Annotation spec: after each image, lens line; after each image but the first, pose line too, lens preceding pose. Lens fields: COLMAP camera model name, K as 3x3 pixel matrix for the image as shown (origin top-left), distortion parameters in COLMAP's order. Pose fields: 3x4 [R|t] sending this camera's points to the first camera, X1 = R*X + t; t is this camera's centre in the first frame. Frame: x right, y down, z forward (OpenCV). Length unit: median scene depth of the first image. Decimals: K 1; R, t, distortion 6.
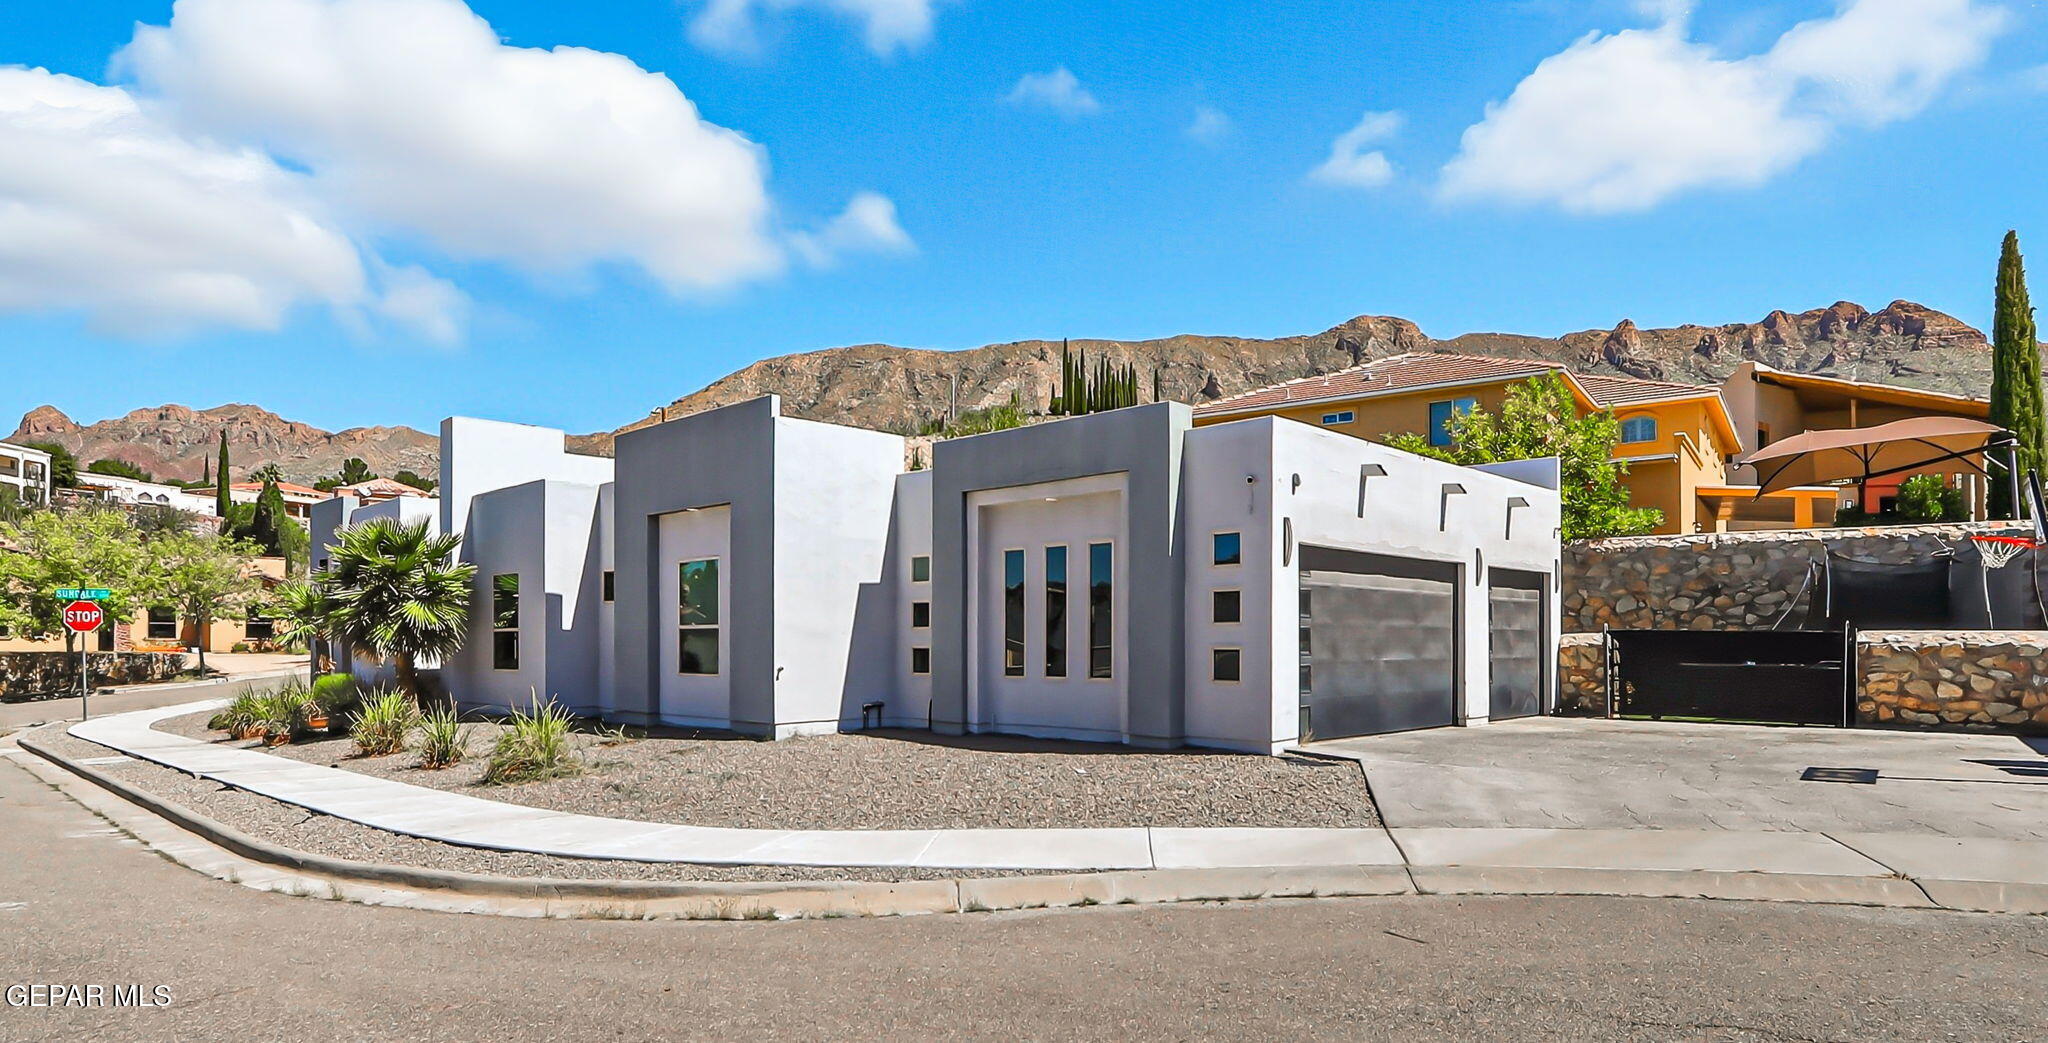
lens RADIAL K [[1159.4, 0, 1022.3], [0, 1159.4, 651.1], [0, 0, 1]] dist [0.003027, -0.001708]
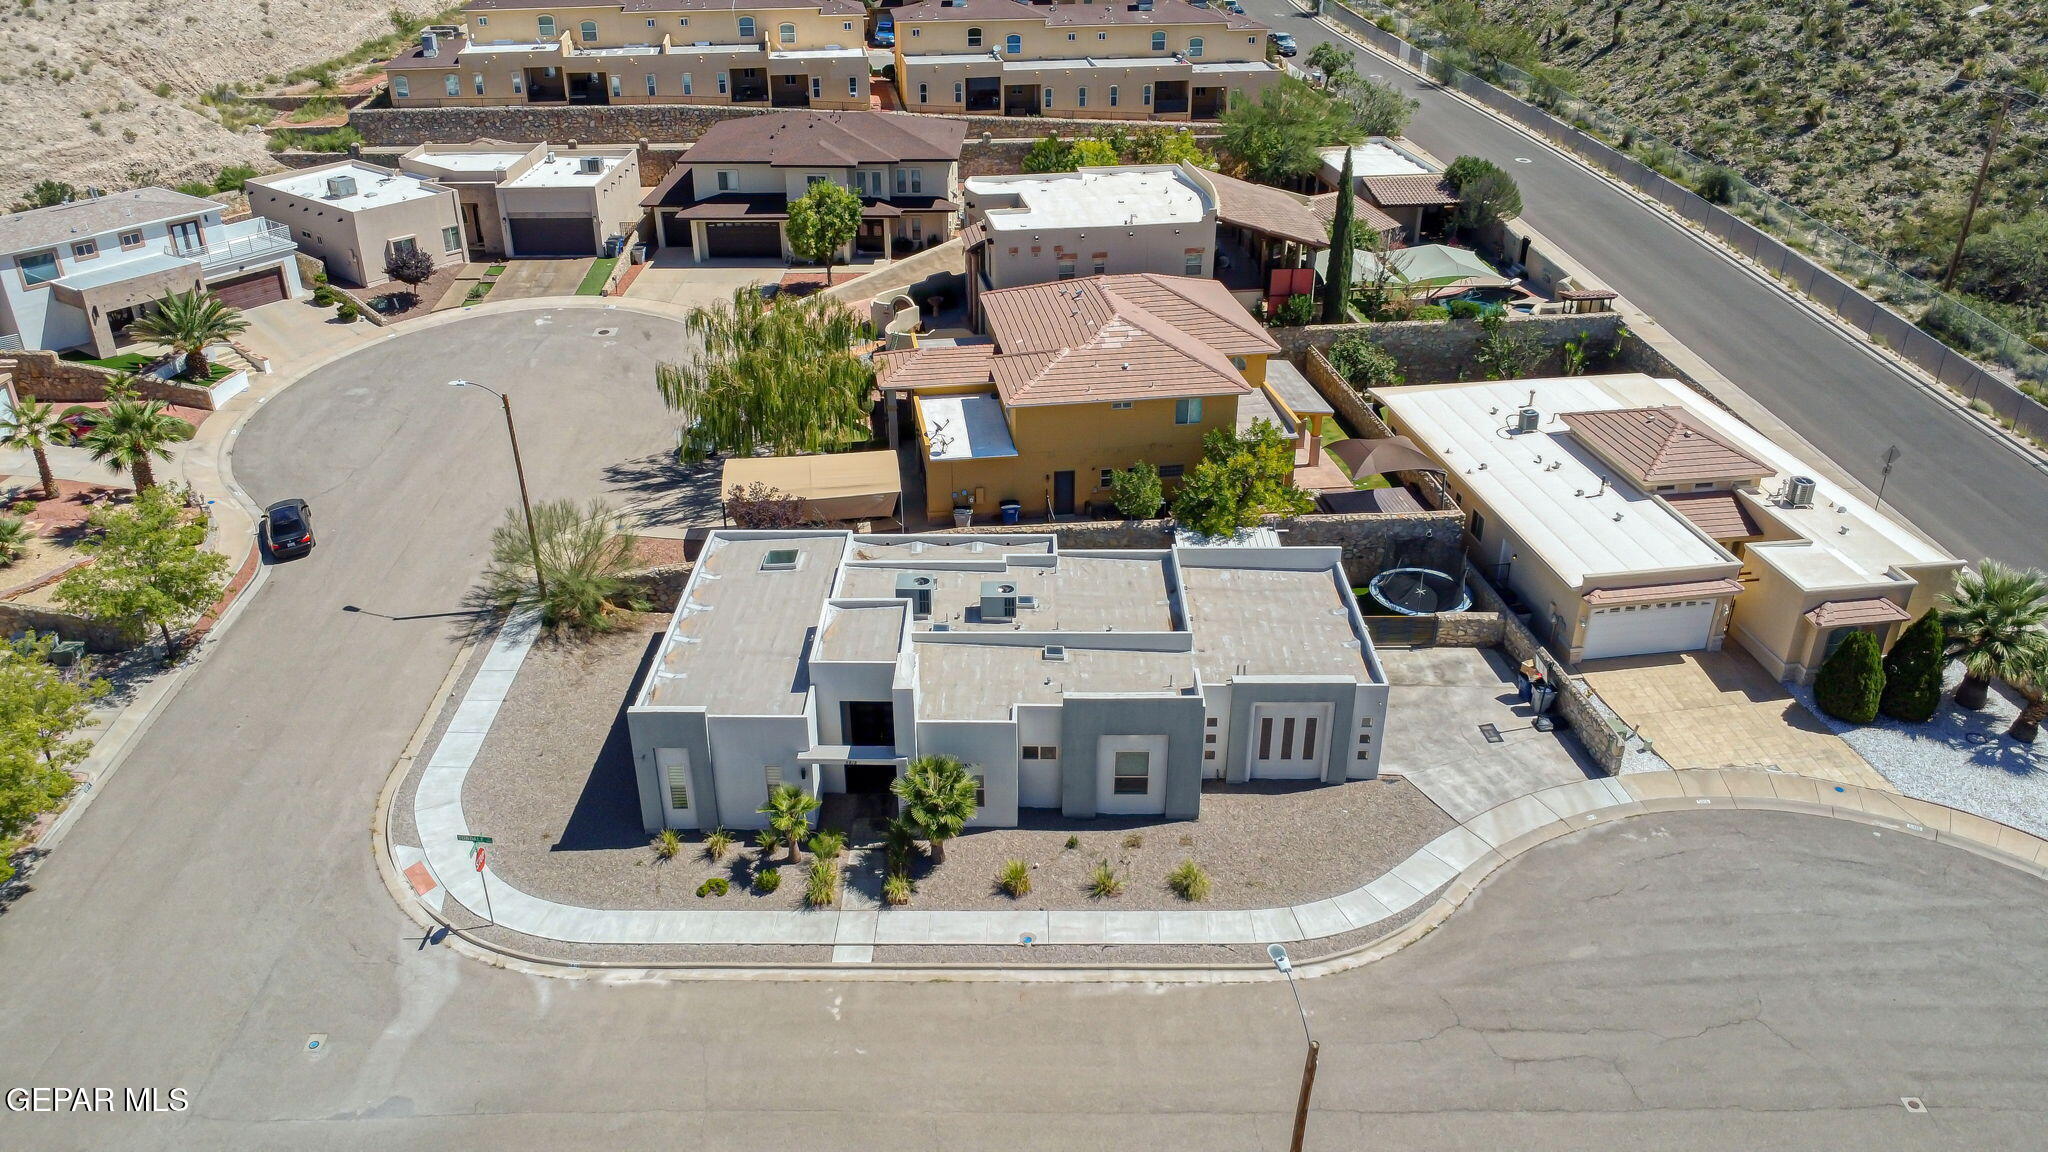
lens RADIAL K [[1479.9, 0, 1019.8], [0, 1479.9, 562.4], [0, 0, 1]] dist [-0.036369, 0.011996]
pose [[0.732732, -0.312292, 0.604631, -2.089672], [0.004002, 0.890448, 0.455067, -1.729135], [-0.680506, -0.331023, 0.653709, -0.575623]]
